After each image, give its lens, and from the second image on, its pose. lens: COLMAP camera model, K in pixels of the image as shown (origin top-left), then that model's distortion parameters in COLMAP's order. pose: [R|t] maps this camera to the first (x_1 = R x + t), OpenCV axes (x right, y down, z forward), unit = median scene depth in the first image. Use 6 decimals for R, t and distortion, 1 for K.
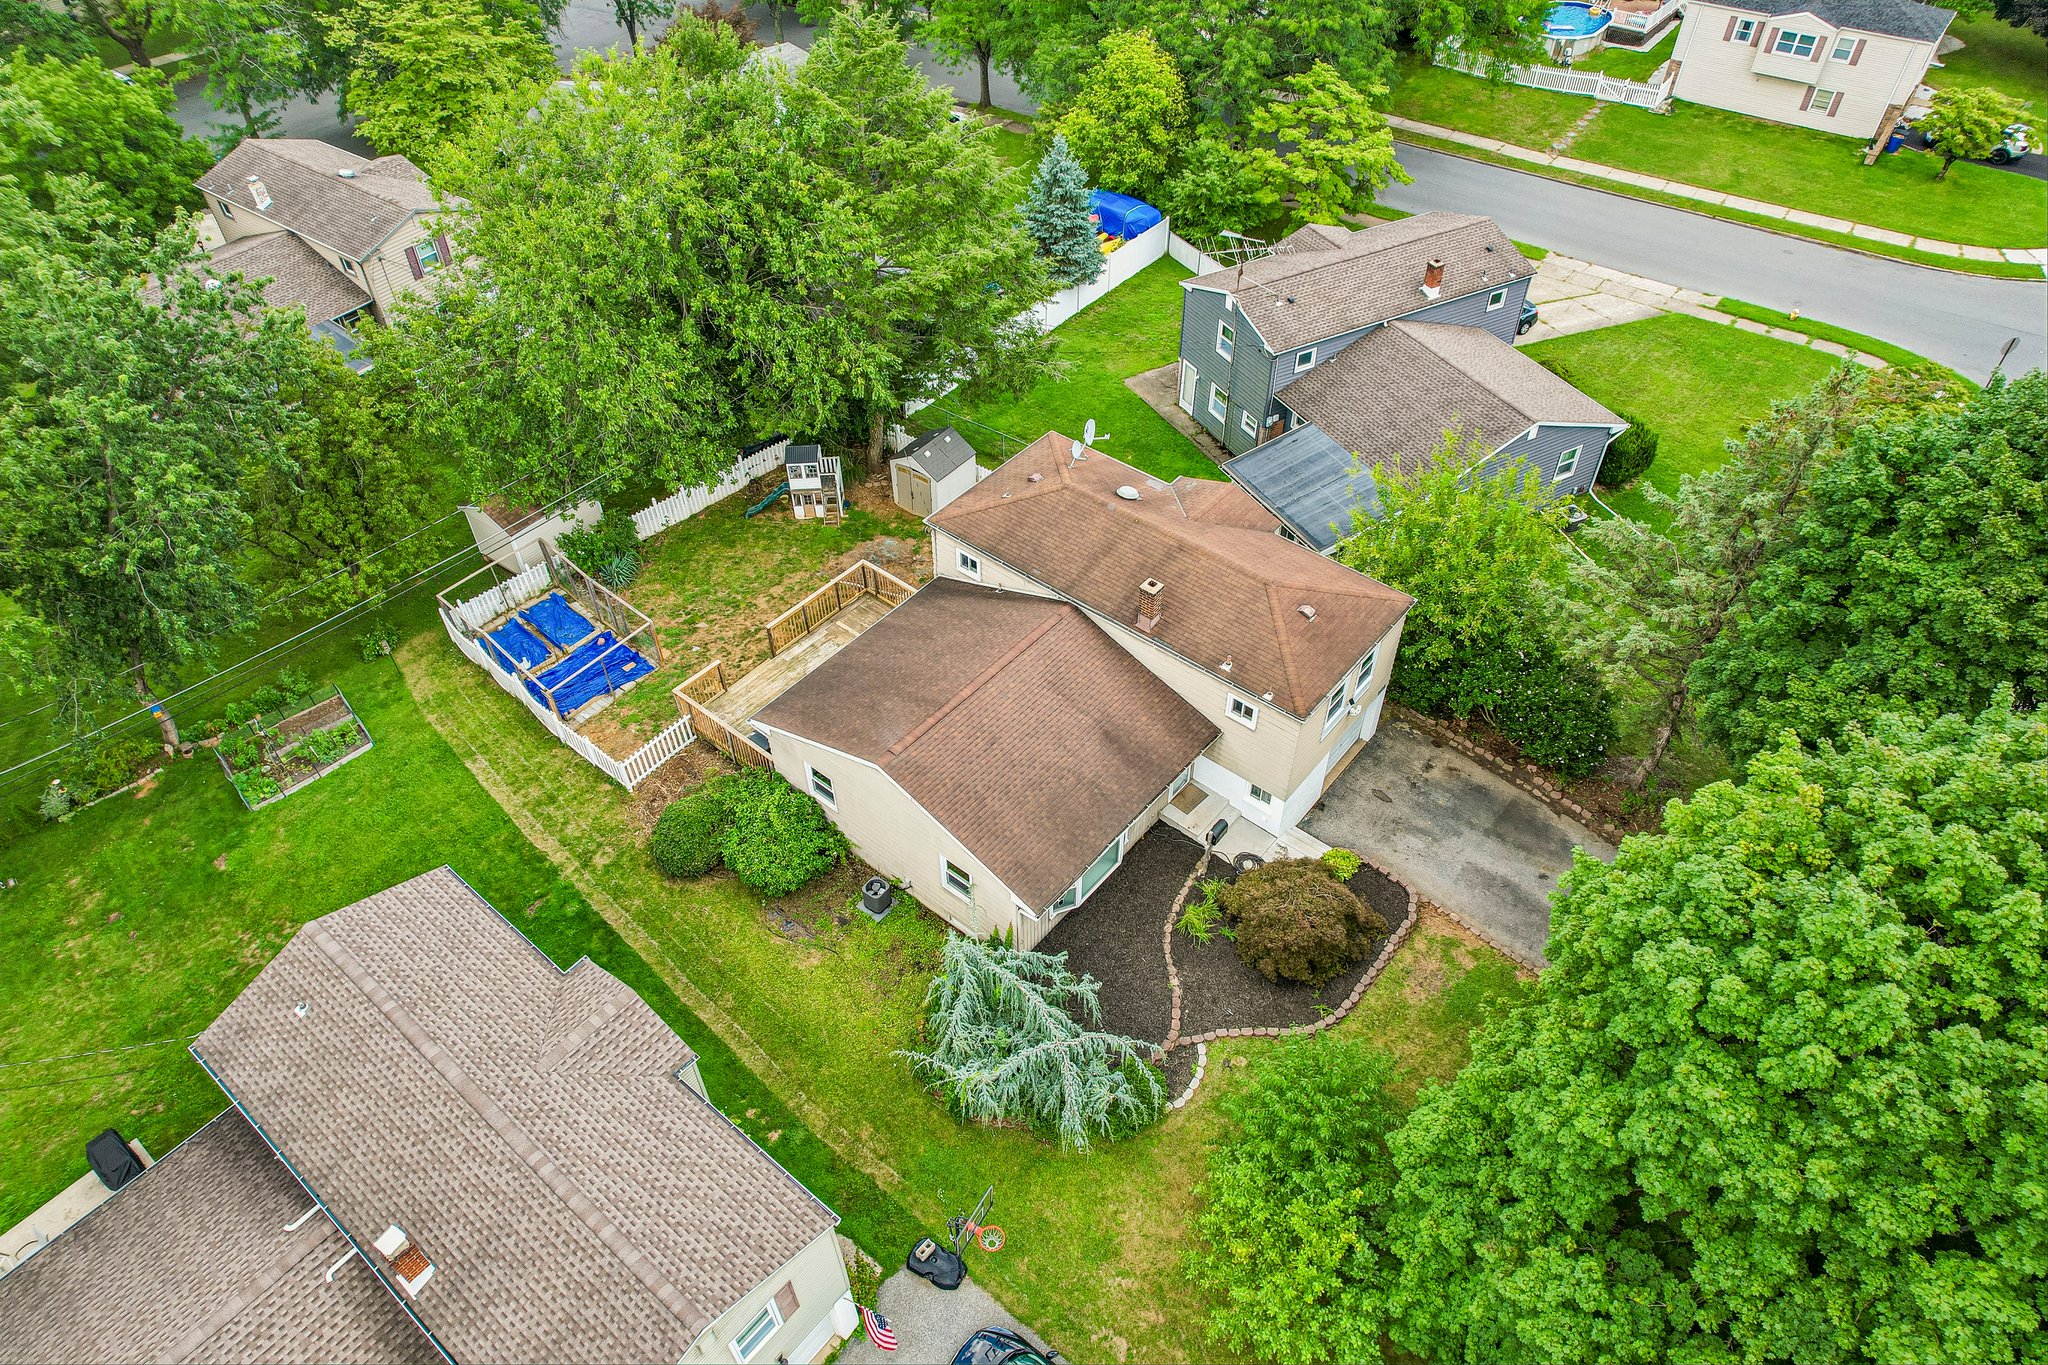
lens RADIAL K [[1316.6, 0, 1033.1], [0, 1316.6, 682.9], [0, 0, 1]] dist [-0.078536, 0.070454]
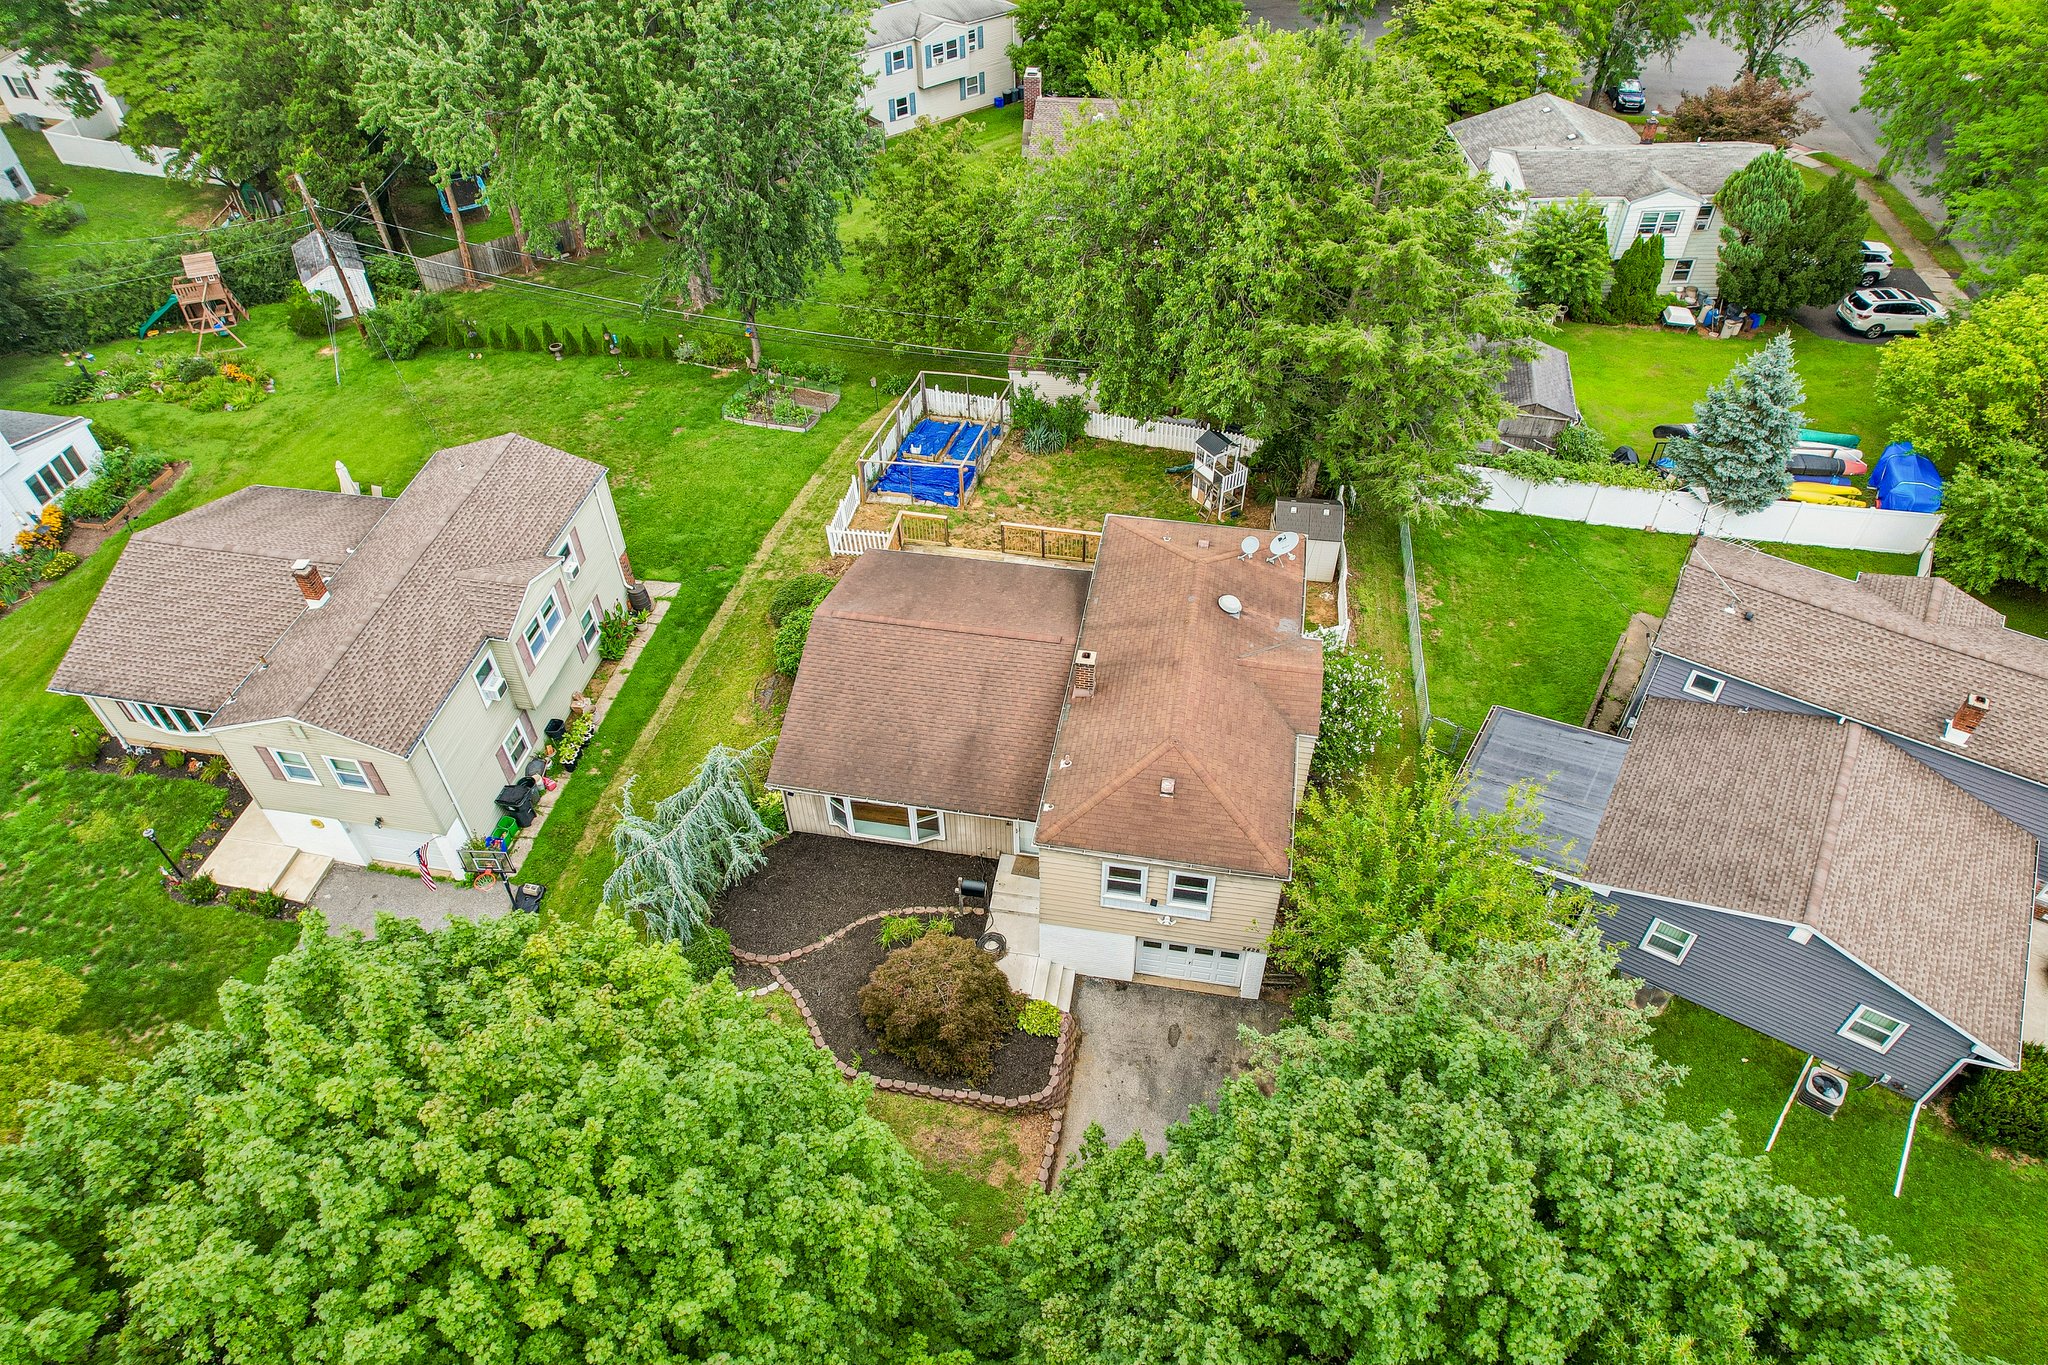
lens RADIAL K [[1316.6, 0, 1033.1], [0, 1316.6, 682.9], [0, 0, 1]] dist [-0.078536, 0.070454]
pose [[0.489021, 0.612574, -0.620976, 0.600547], [-0.609200, 0.749364, 0.259478, -0.251977], [0.624287, 0.251408, 0.739635, 0.226518]]
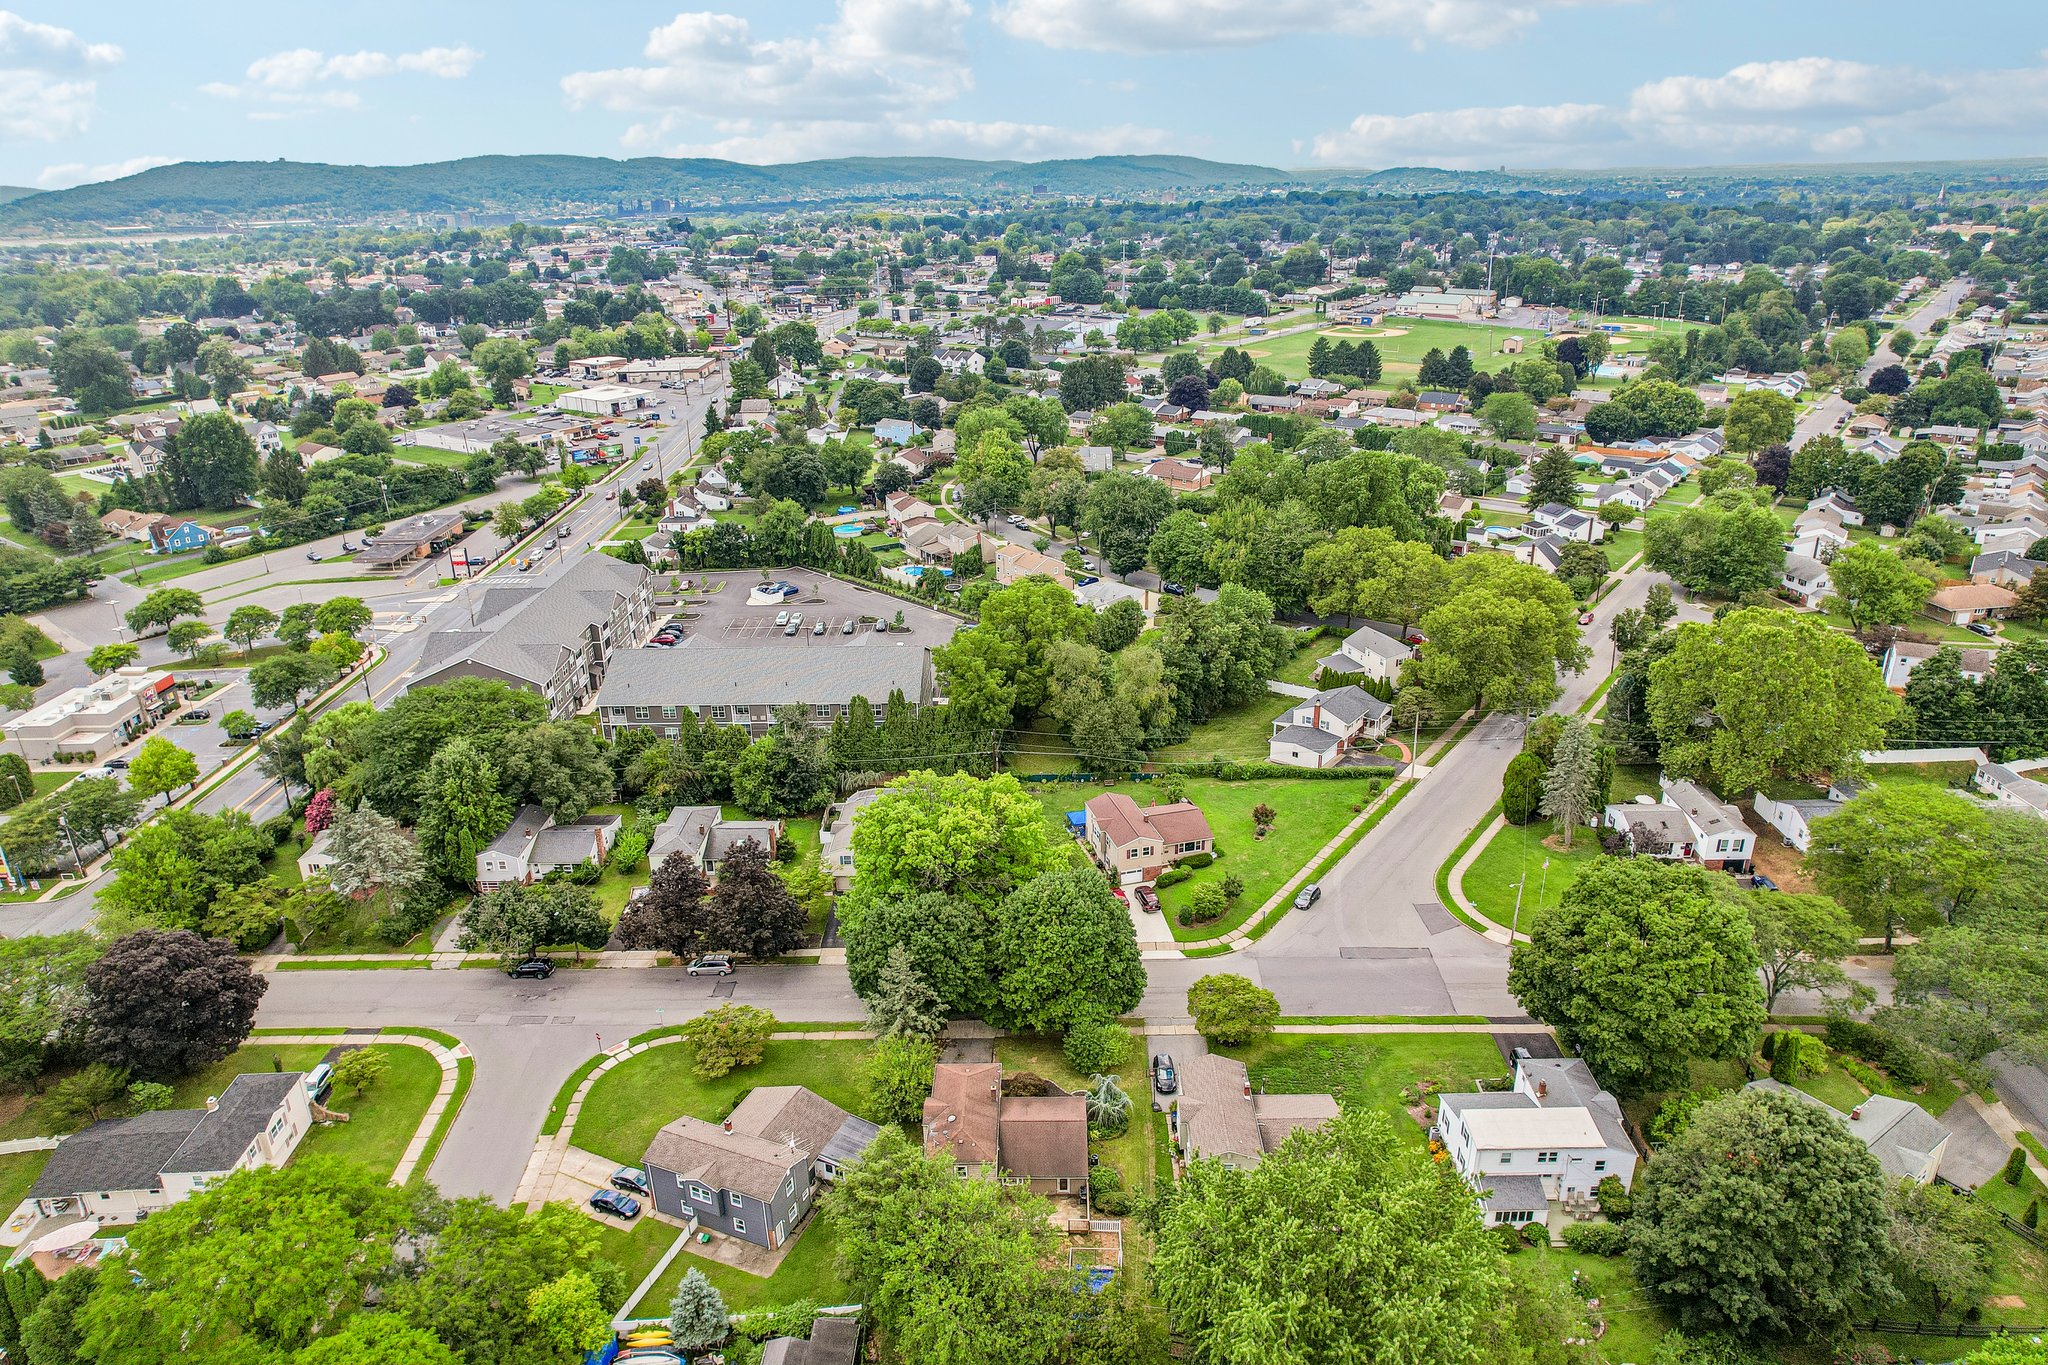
lens RADIAL K [[1307.6, 0, 1040.9], [0, 1307.6, 675.7], [0, 0, 1]] dist [-0.054236, -0.000592]
pose [[-0.632669, -0.267766, 0.726657, -1.849826], [0.556933, 0.494670, 0.667178, -2.396468], [-0.538104, 0.826803, -0.163835, 0.530807]]
